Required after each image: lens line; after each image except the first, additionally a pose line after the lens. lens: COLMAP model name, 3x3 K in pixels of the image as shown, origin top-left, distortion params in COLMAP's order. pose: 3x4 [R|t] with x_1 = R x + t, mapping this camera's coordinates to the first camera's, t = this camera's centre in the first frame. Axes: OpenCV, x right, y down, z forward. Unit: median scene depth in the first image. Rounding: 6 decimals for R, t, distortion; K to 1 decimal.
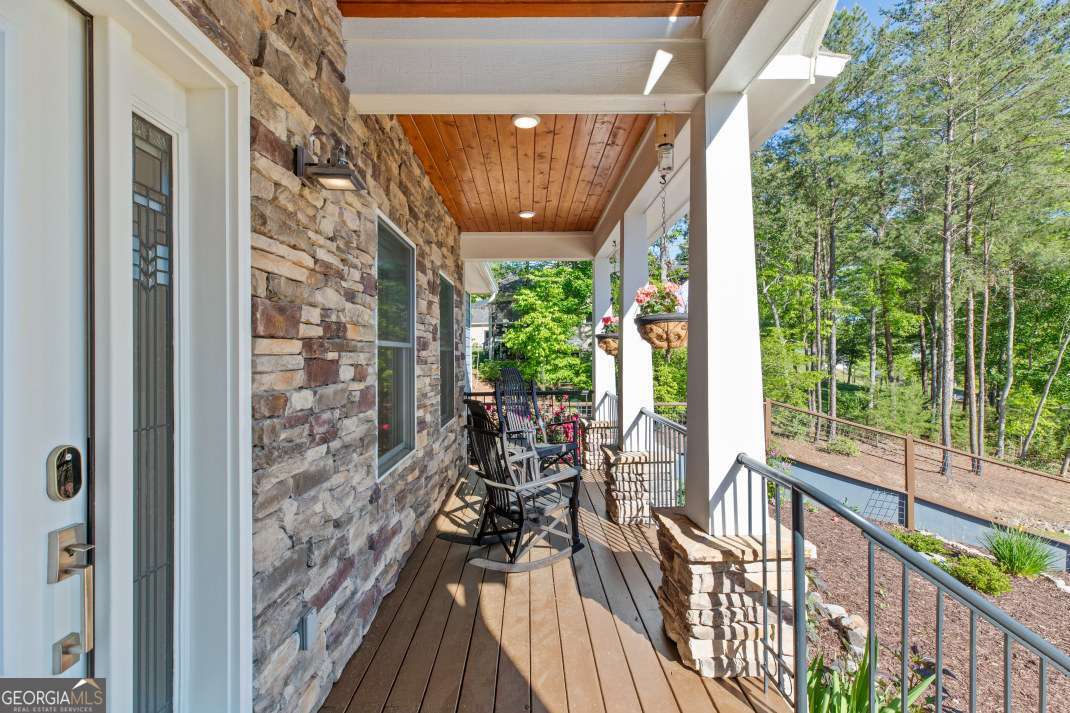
lens RADIAL K [[481.6, 0, 531.8], [0, 481.6, 351.3], [0, 0, 1]] dist [0.000169, -0.000455]
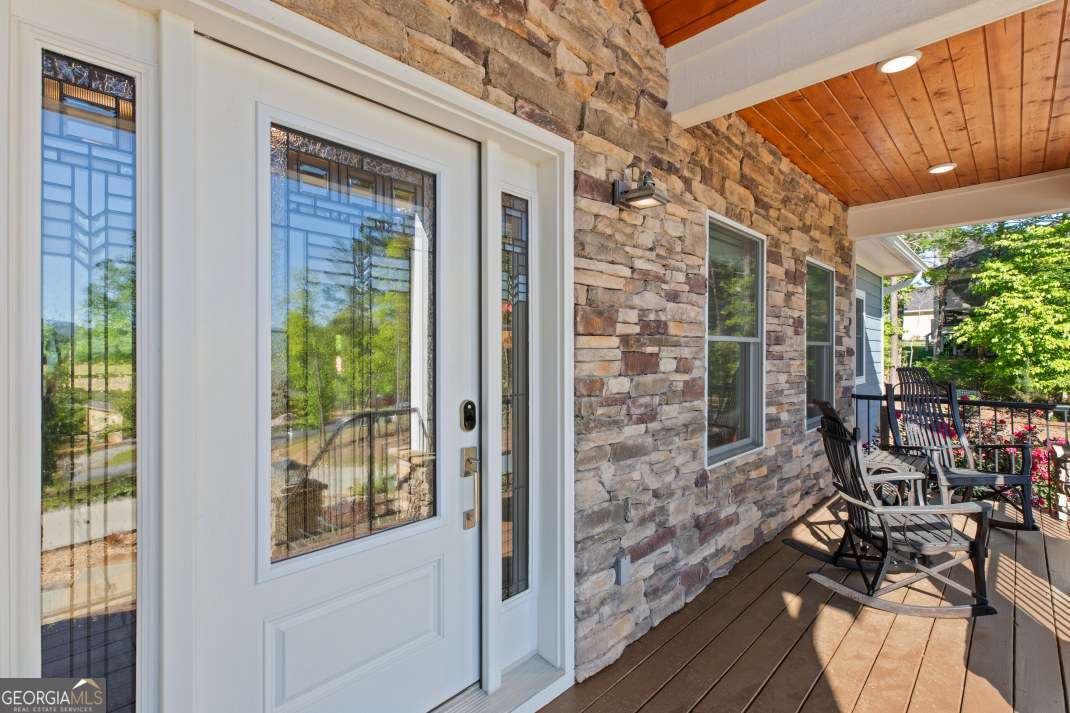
lens RADIAL K [[484.3, 0, 535.0], [0, 484.3, 356.5], [0, 0, 1]] dist [-0.000653, -0.000137]
pose [[0.700366, 0.019892, -0.713507, 0.188374], [-0.003821, 0.999702, 0.024120, -0.001106], [0.713774, -0.014167, 0.700233, -0.018609]]
